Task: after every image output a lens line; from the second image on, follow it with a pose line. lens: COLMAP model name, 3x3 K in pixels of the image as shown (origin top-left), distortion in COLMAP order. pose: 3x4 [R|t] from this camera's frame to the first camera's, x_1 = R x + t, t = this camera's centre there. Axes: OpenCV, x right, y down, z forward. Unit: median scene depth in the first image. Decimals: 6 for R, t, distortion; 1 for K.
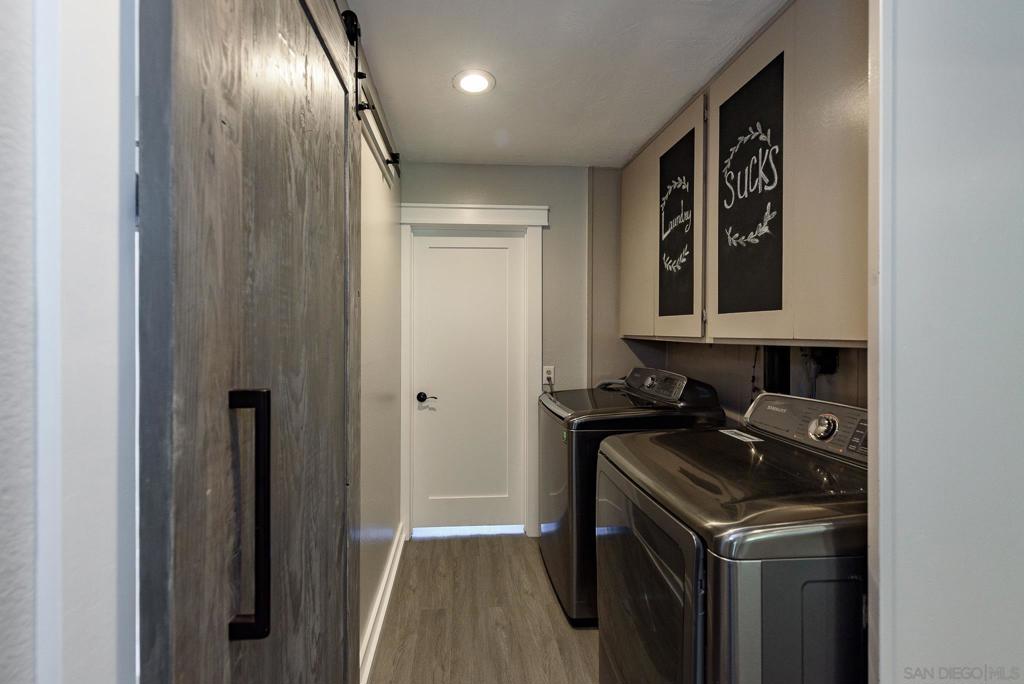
lens RADIAL K [[408.6, 0, 516.3], [0, 408.6, 336.6], [0, 0, 1]] dist [0.013111, -0.002326]
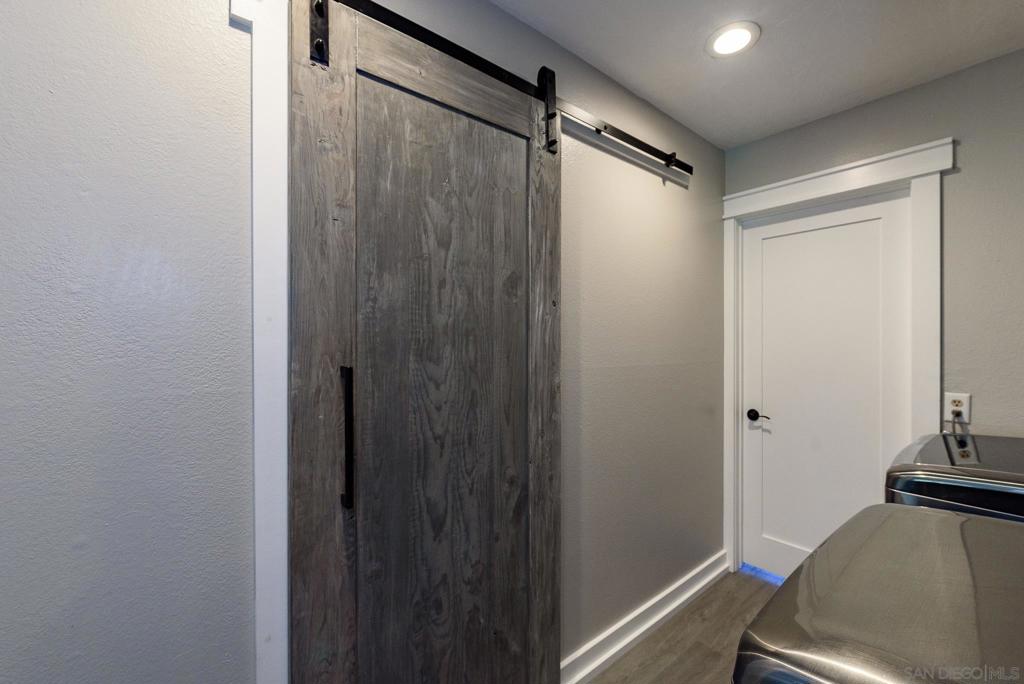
lens RADIAL K [[416.3, 0, 514.0], [0, 416.3, 345.0], [0, 0, 1]] dist [-0.003553, -0.000065]
pose [[0.586277, 0.006778, -0.810082, 0.199549], [-0.009182, 0.999956, 0.001722, 0.004597], [0.810059, 0.006429, 0.586314, 0.087577]]
